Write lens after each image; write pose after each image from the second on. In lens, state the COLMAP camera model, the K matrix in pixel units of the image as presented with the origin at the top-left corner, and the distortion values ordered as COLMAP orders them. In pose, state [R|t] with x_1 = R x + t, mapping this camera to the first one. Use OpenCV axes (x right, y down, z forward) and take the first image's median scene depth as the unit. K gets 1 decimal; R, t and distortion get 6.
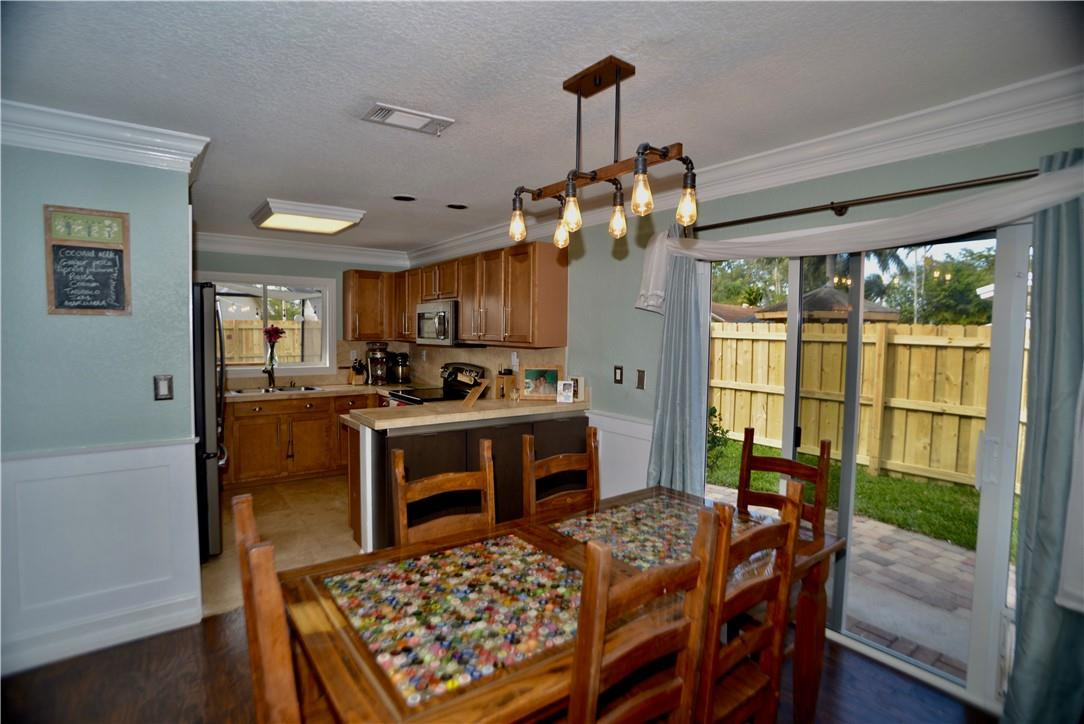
lens RADIAL K [[528.7, 0, 542.0], [0, 528.7, 362.0], [0, 0, 1]] dist [-0.074944, 0.027640]
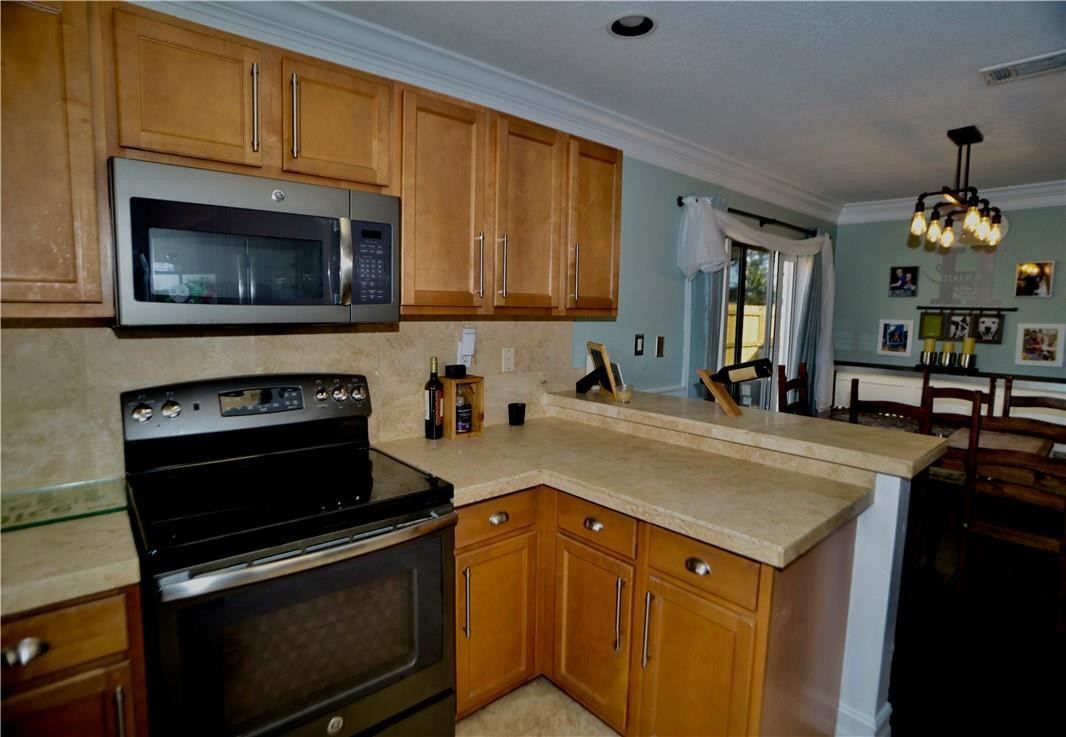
lens RADIAL K [[546.0, 0, 532.7], [0, 546.0, 358.4], [0, 0, 1]] dist [-0.081877, 0.039439]
pose [[-0.065875, -0.107653, 0.992004, -0.998053], [0.036945, 0.993218, 0.110239, -0.079802], [-0.997144, 0.043911, -0.061451, 1.695329]]
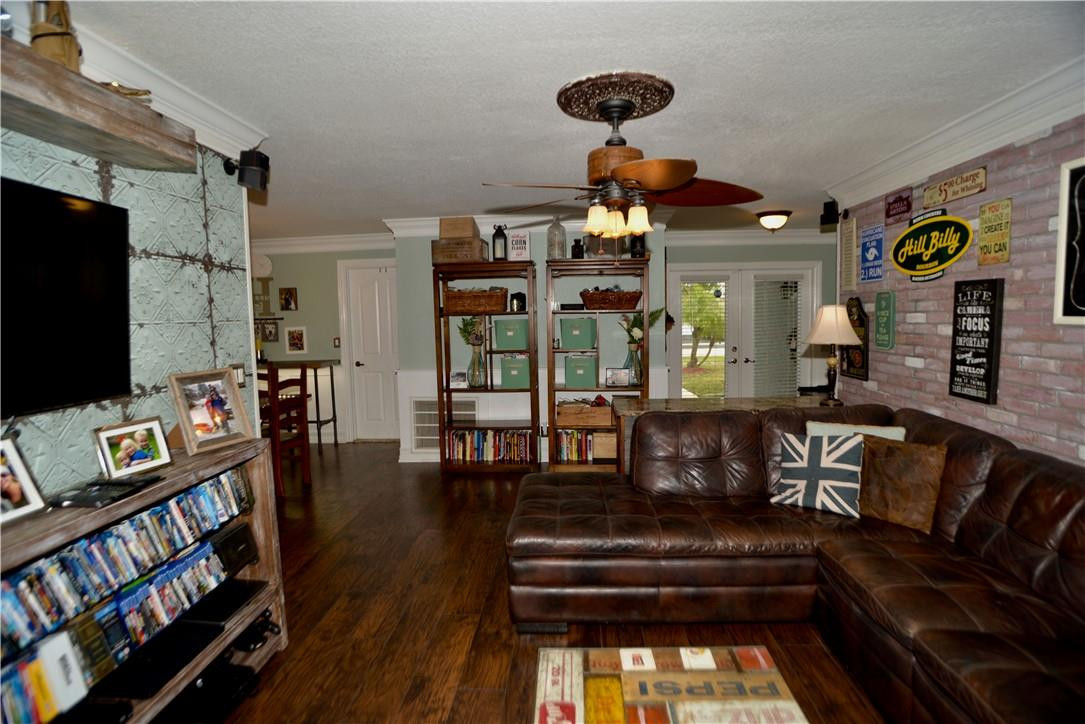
lens RADIAL K [[529.2, 0, 542.5], [0, 529.2, 362.0], [0, 0, 1]] dist [-0.074944, 0.027640]
pose [[-0.762205, -0.053831, 0.645093, -2.027125], [0.047775, 0.989141, 0.138989, -0.078998], [-0.645570, 0.136757, -0.751357, 1.220872]]
